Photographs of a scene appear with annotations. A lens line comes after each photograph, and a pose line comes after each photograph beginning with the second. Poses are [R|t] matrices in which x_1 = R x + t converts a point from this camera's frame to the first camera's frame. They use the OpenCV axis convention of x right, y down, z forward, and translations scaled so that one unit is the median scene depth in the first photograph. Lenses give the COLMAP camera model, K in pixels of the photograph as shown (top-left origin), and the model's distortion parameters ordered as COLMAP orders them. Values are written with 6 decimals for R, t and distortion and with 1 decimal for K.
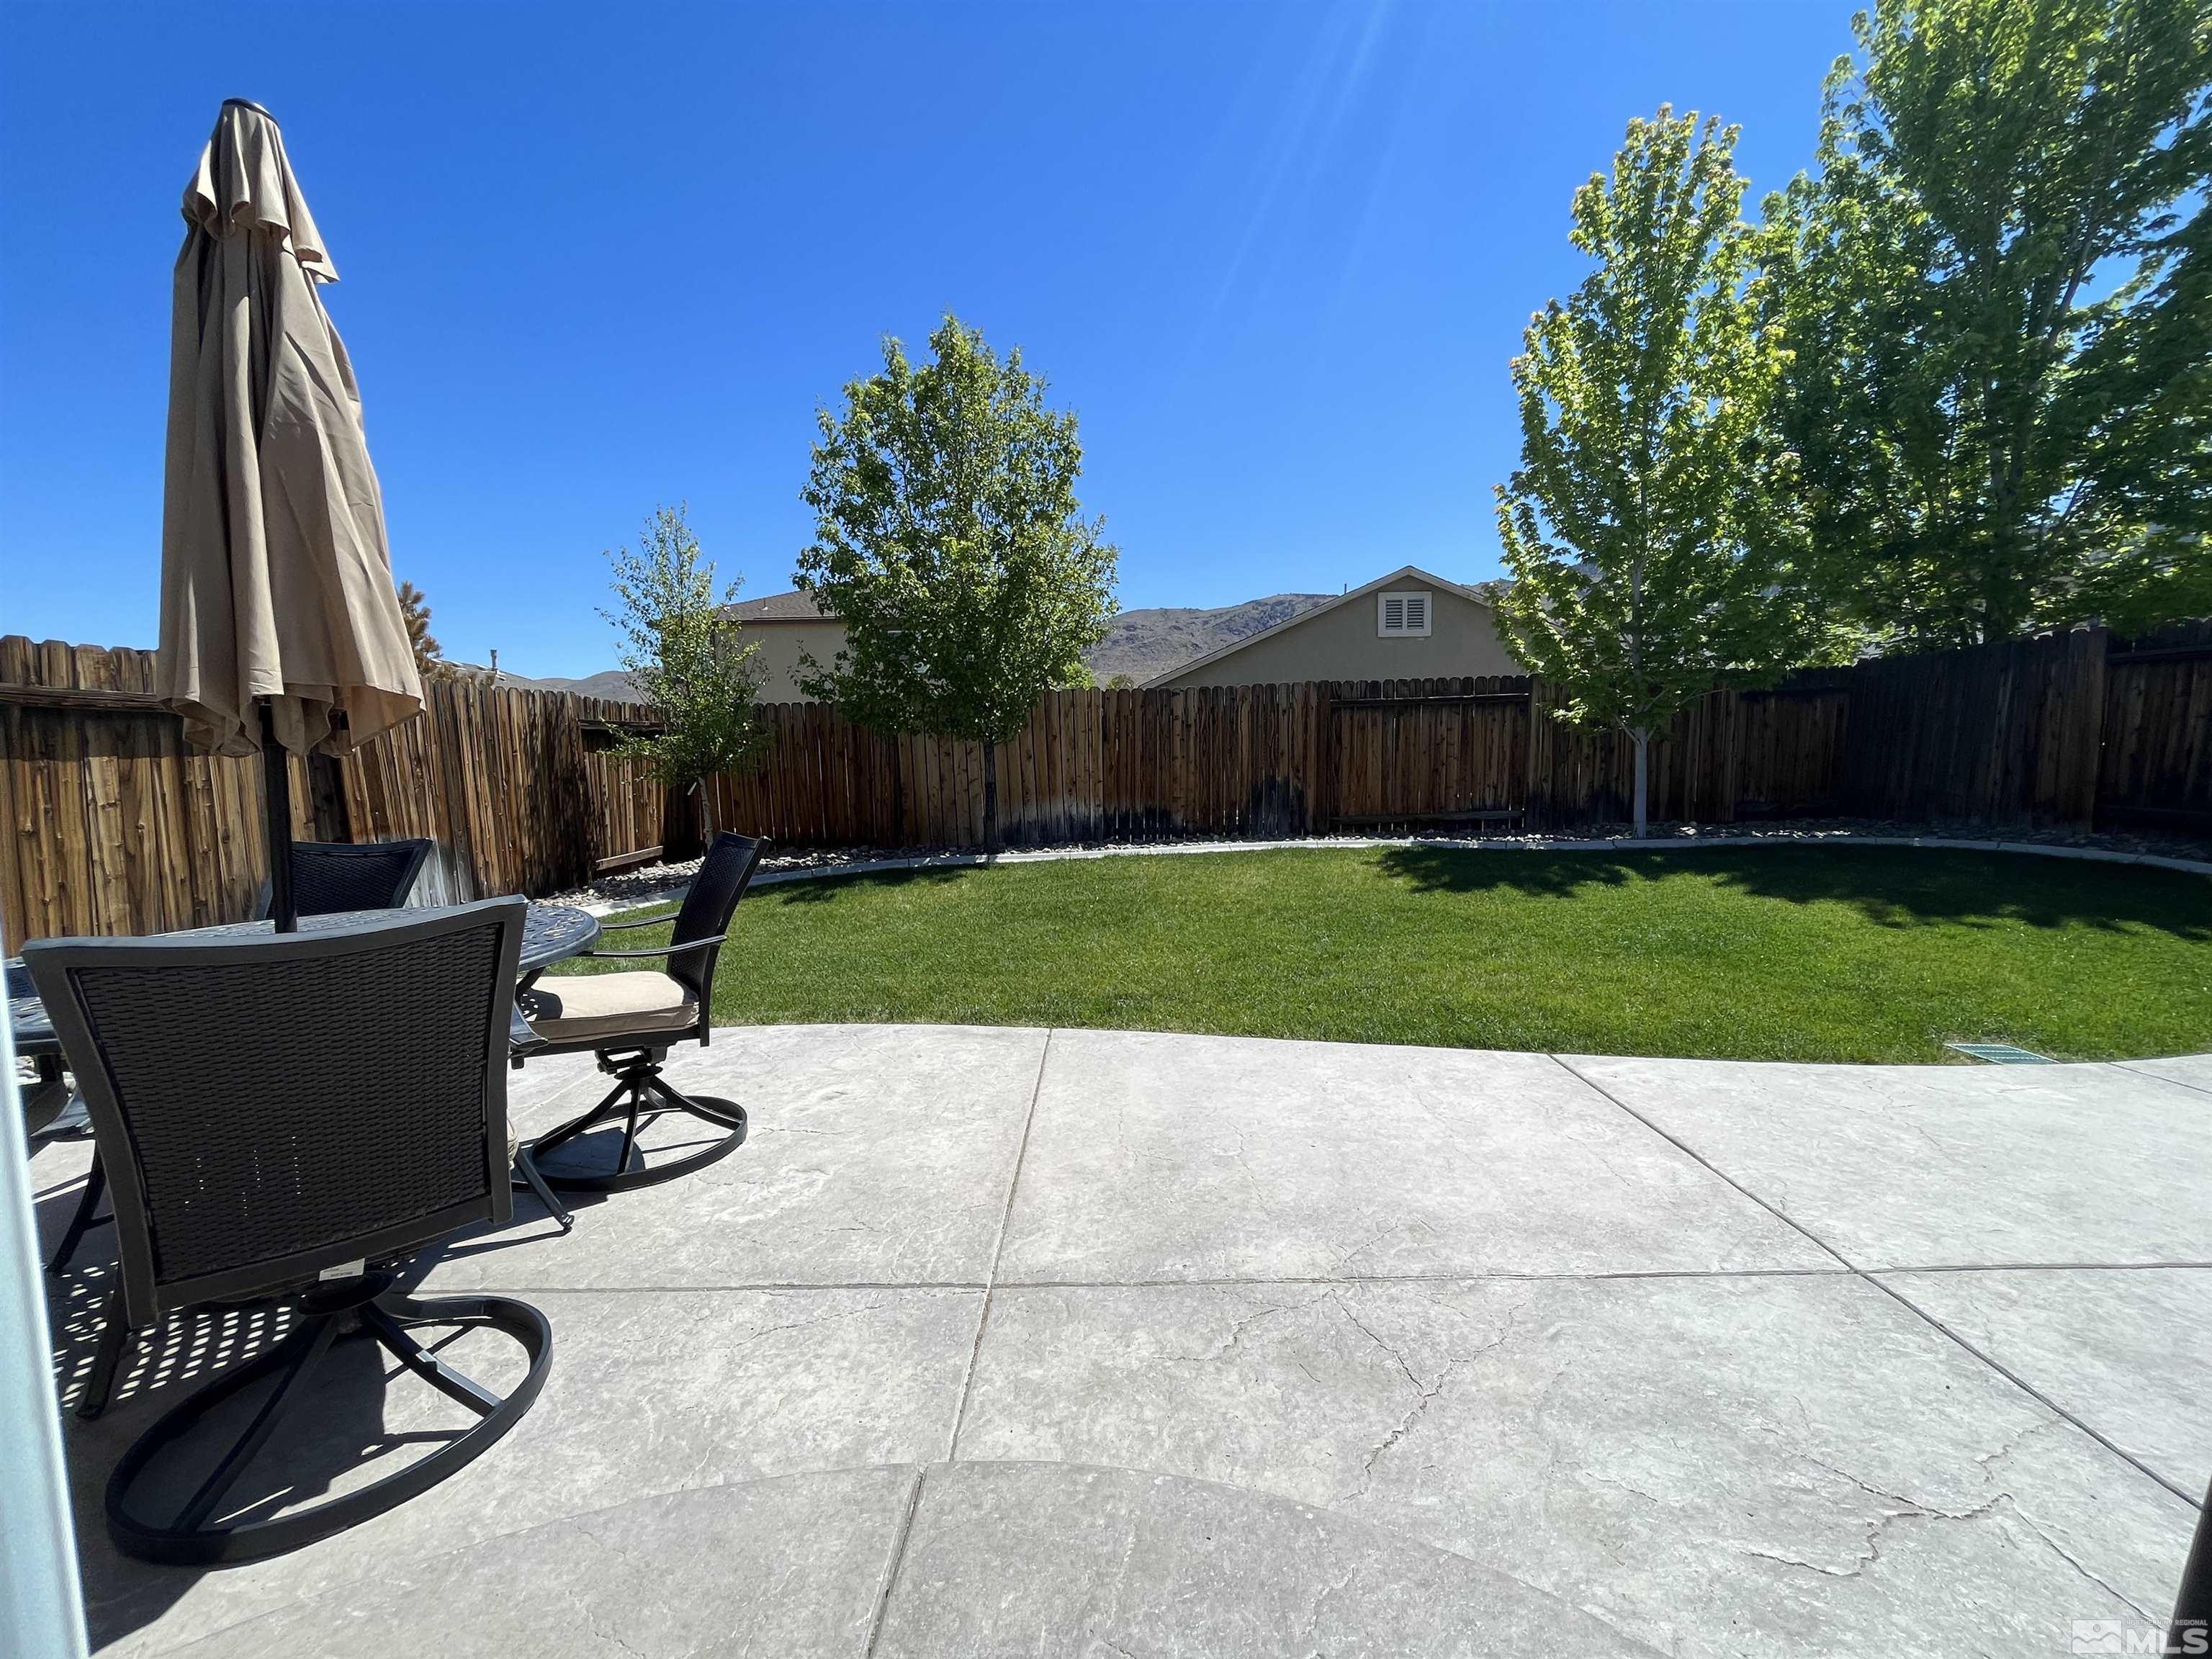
lens RADIAL K [[901.1, 0, 1100.1], [0, 901.1, 831.8], [0, 0, 1]] dist [-0.003361, 0.000465]
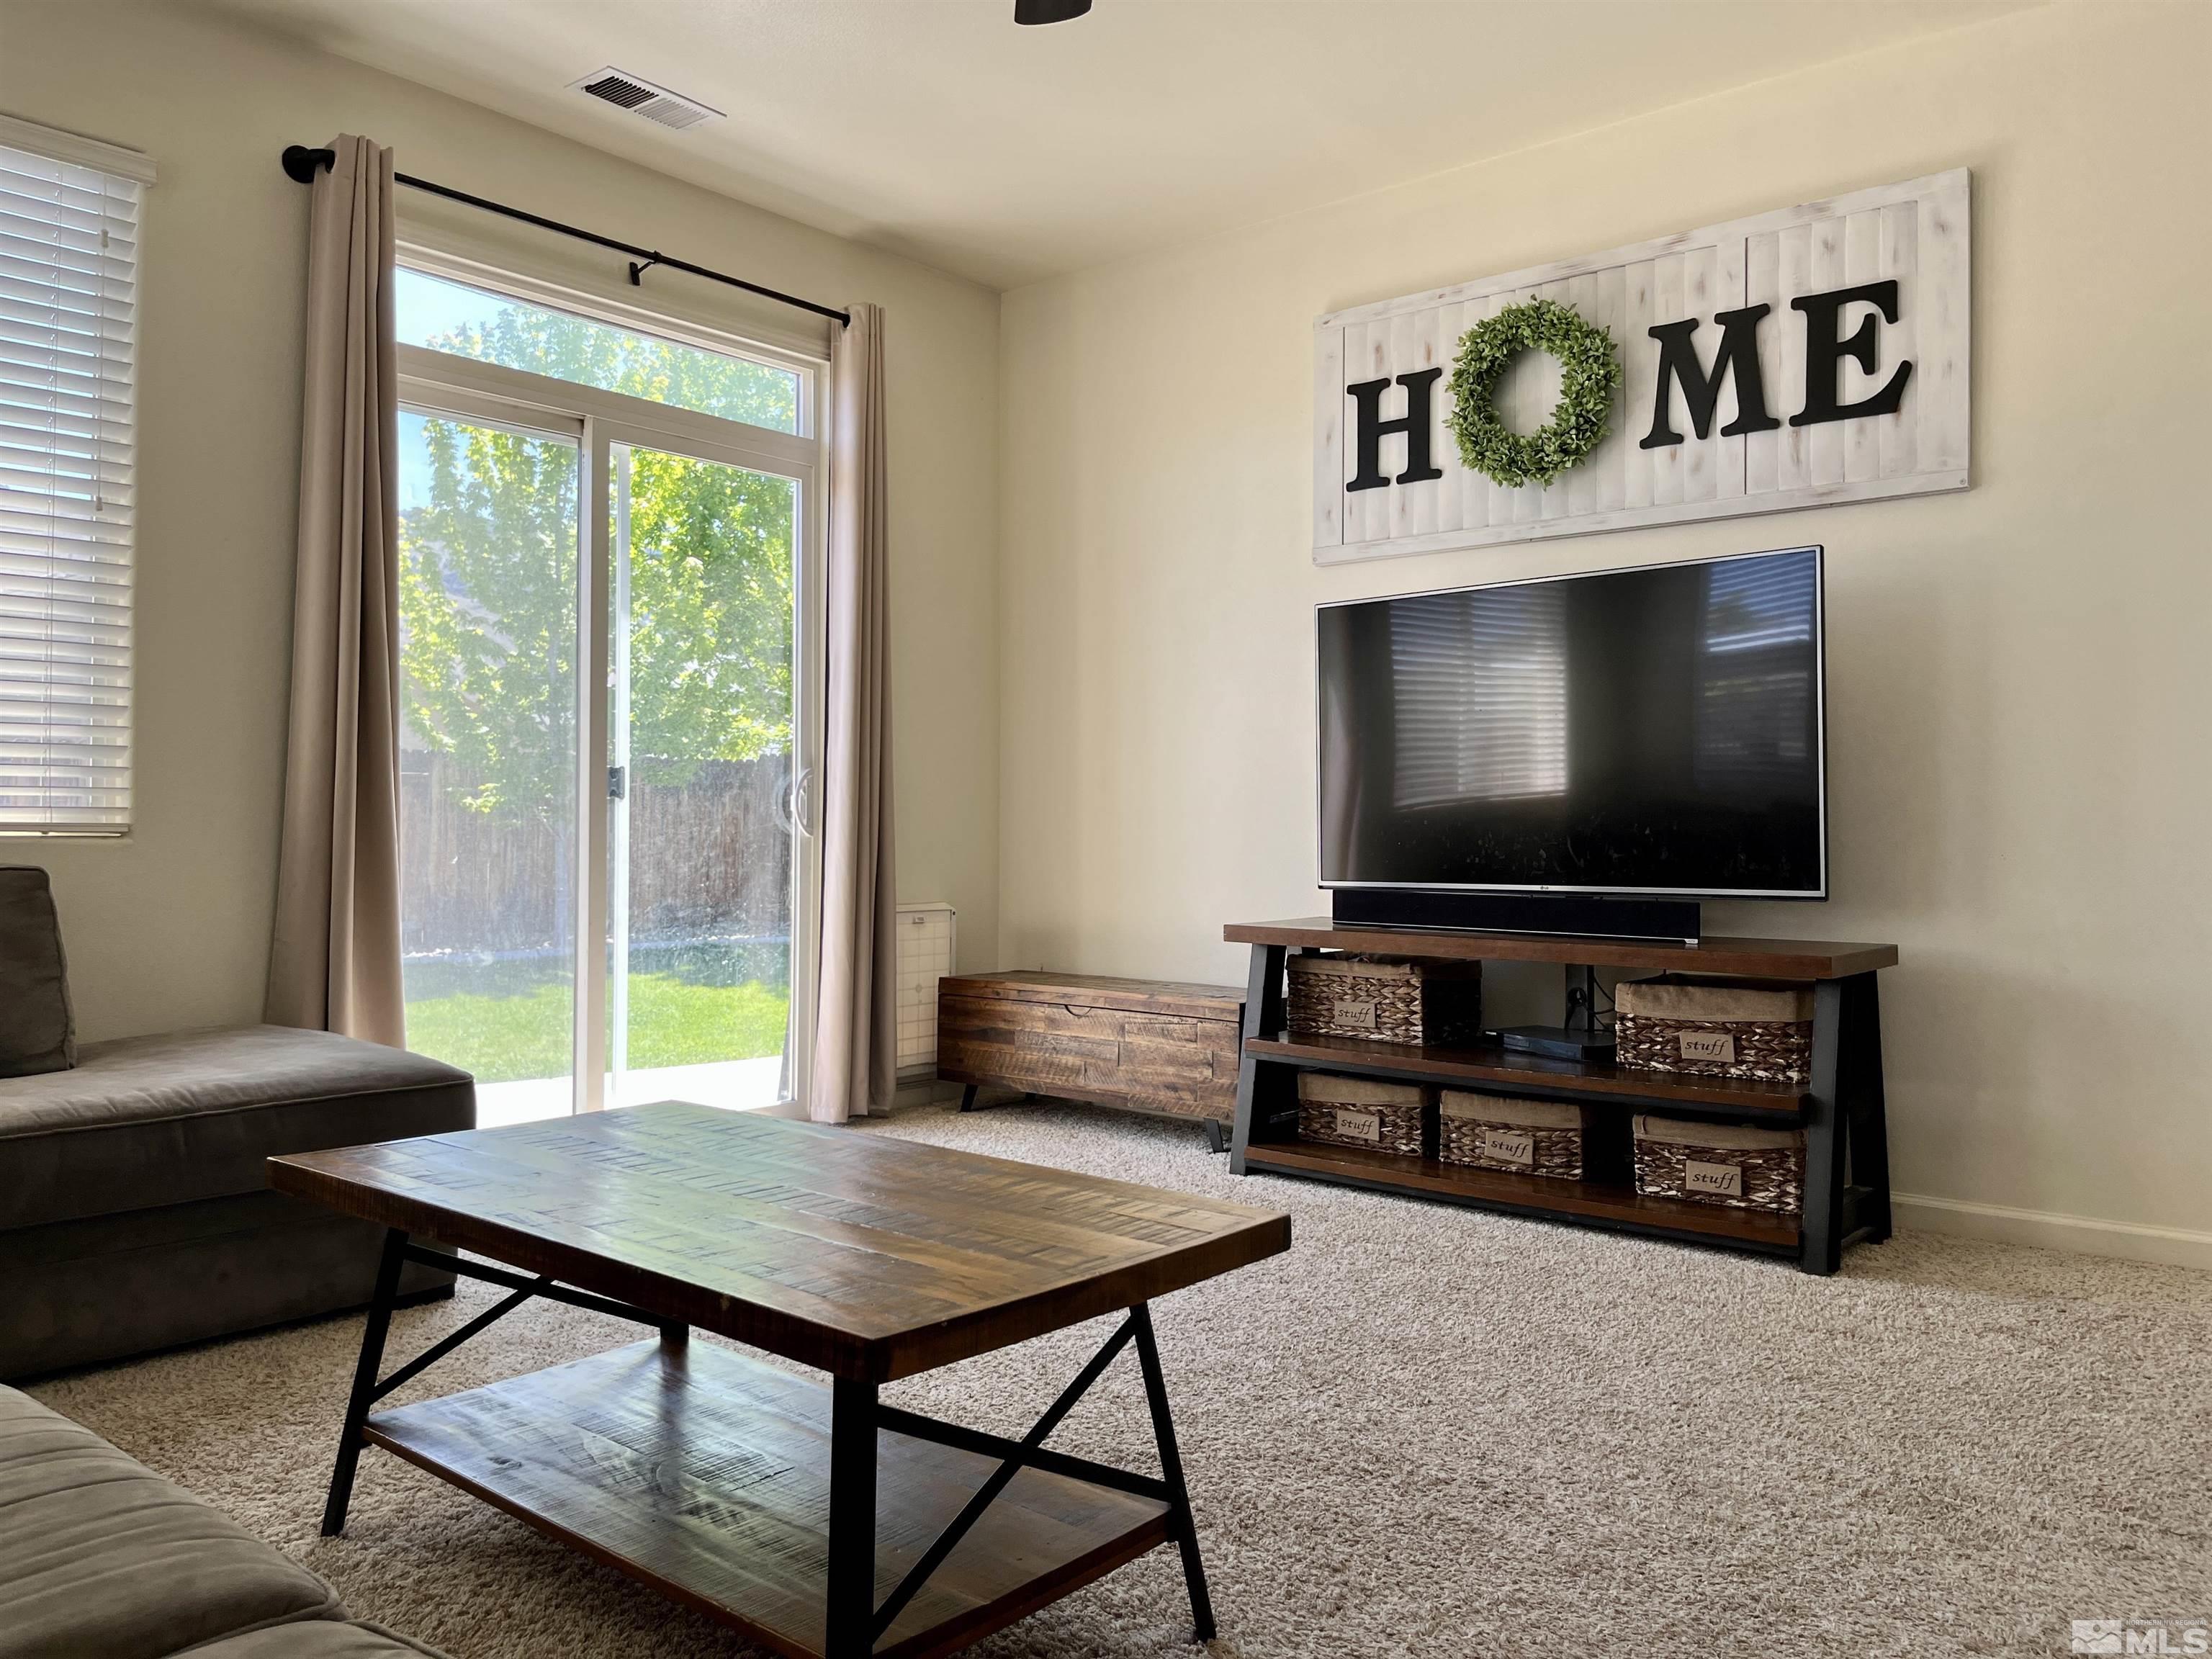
lens RADIAL K [[1674.4, 0, 1100.2], [0, 1674.4, 821.7], [0, 0, 1]] dist [0.061710, -0.089888]
pose [[0.636923, 0.032128, 0.770258, -0.311007], [0.047587, 0.995587, -0.080877, 0.039801], [-0.769458, 0.088167, 0.632583, -0.419810]]
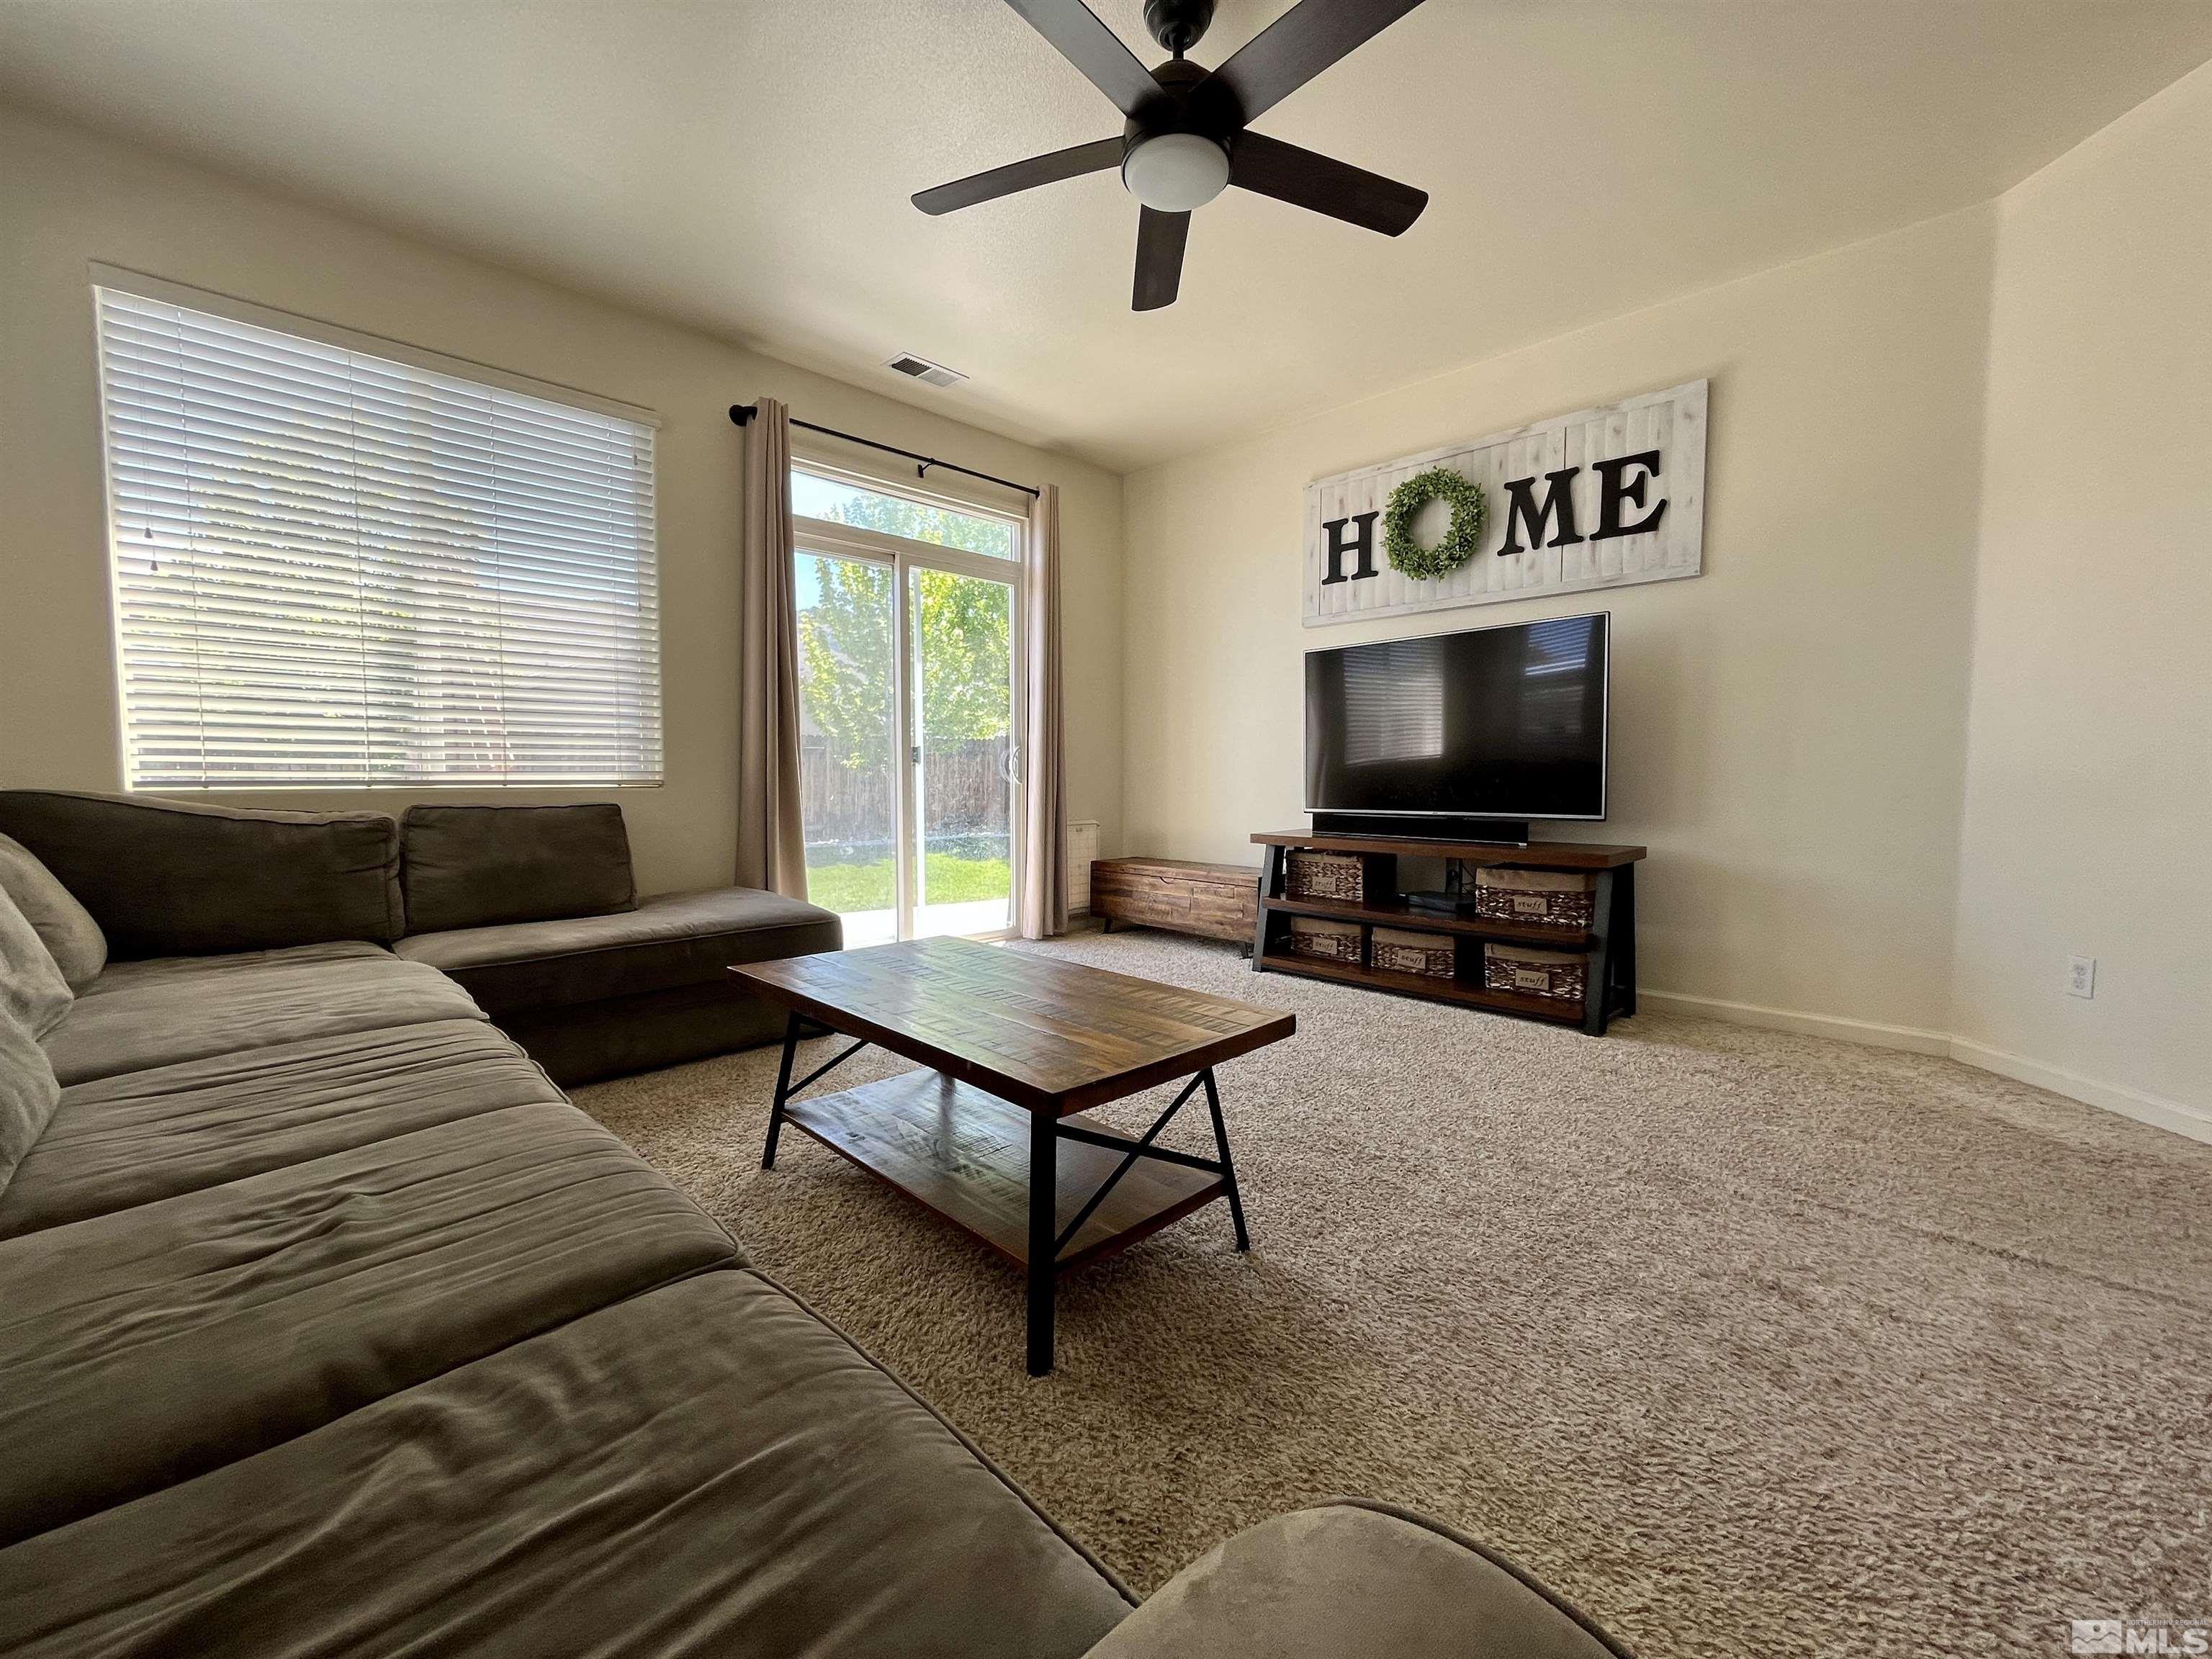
lens RADIAL K [[901.1, 0, 1103.3], [0, 901.1, 837.8], [0, 0, 1]] dist [-0.003361, 0.000465]
pose [[0.698058, -0.024499, 0.715622, -0.303464], [0.045731, 0.998900, -0.010412, 0.037260], [-0.714580, 0.039994, 0.698410, -0.412641]]
